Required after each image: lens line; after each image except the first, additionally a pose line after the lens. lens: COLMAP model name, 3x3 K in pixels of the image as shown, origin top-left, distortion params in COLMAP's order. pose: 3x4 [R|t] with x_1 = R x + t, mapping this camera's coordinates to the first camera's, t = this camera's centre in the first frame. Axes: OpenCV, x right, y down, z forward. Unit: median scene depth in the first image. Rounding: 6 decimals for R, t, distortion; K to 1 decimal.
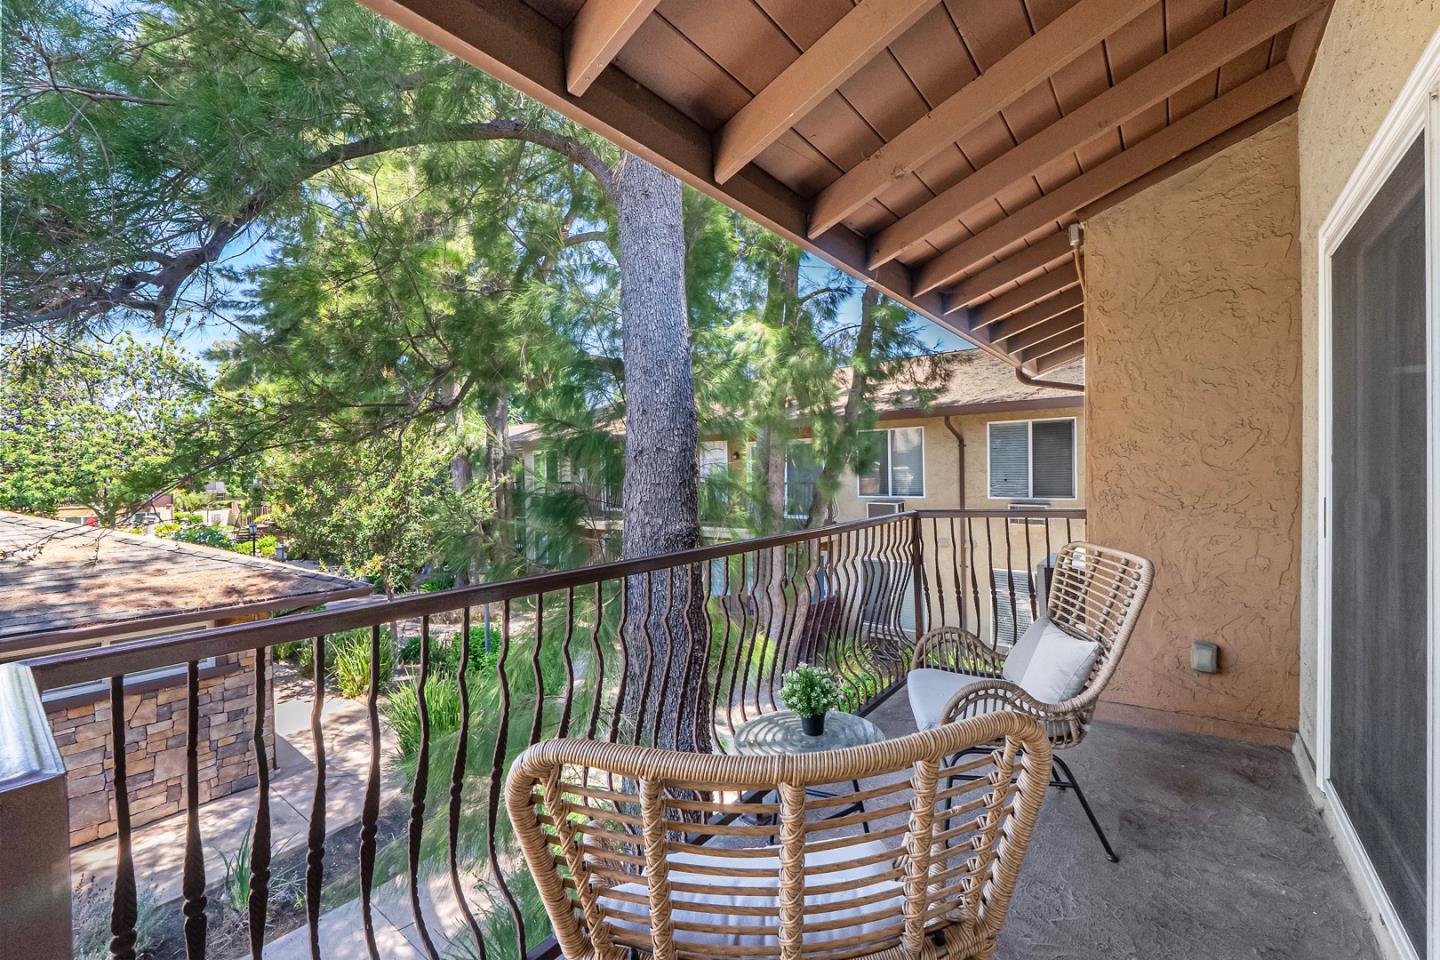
lens RADIAL K [[600.2, 0, 721.8], [0, 600.2, 476.6], [0, 0, 1]] dist [-0.003699, -0.001039]
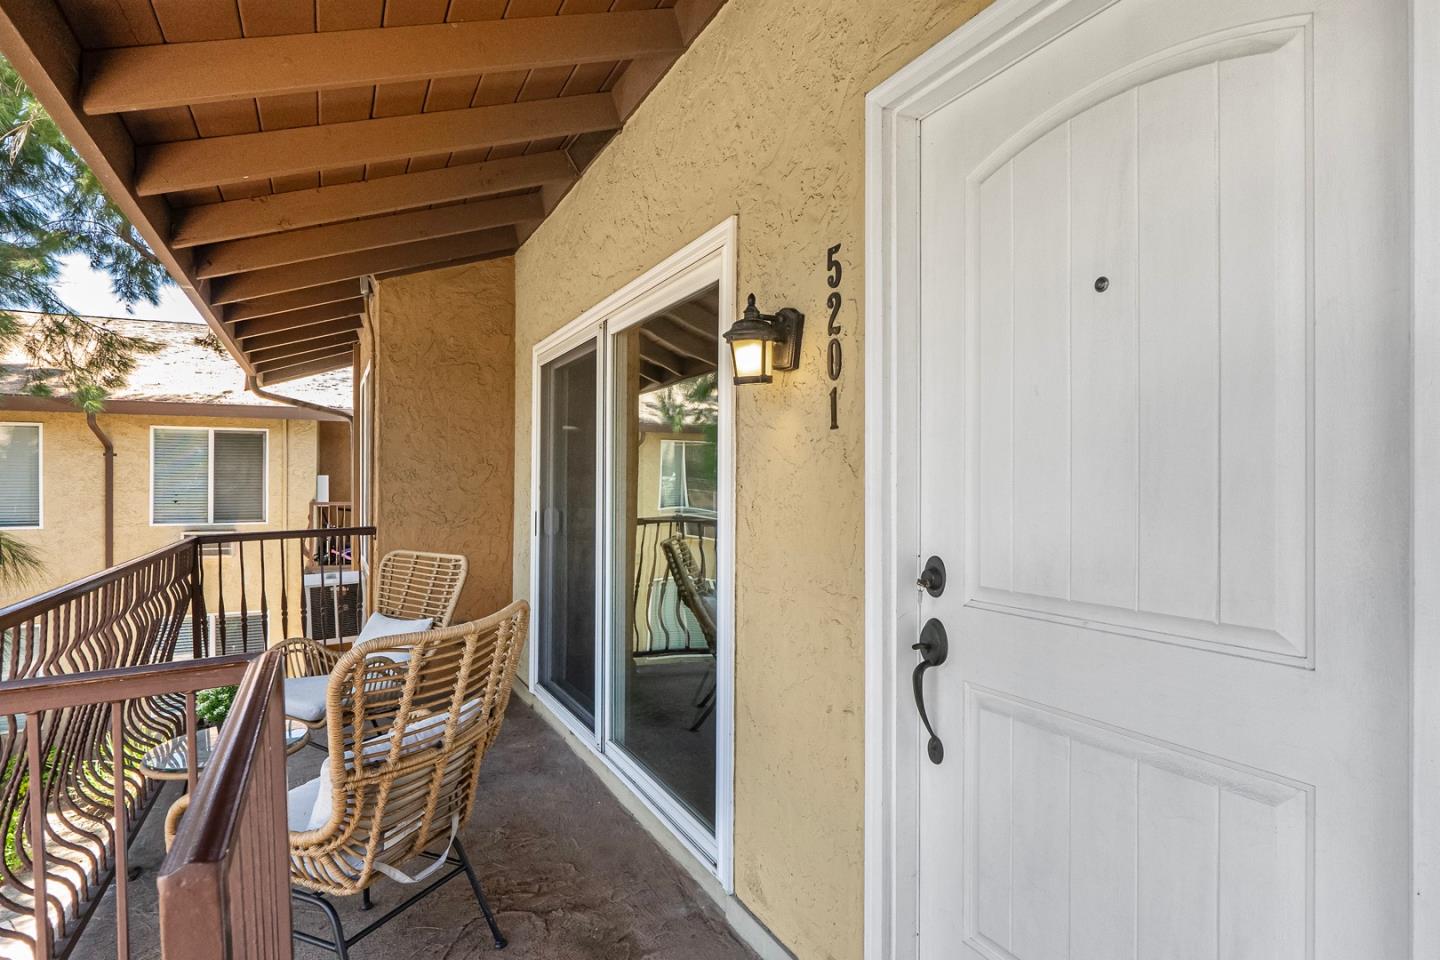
lens RADIAL K [[717.0, 0, 720.7], [0, 717.0, 486.9], [0, 0, 1]] dist [0.029062, 0.000341]
pose [[0.419891, 0.013572, 0.907473, -0.402708], [-0.000838, 0.999894, -0.014567, -0.002029], [-0.907574, 0.005356, 0.419858, -0.204857]]
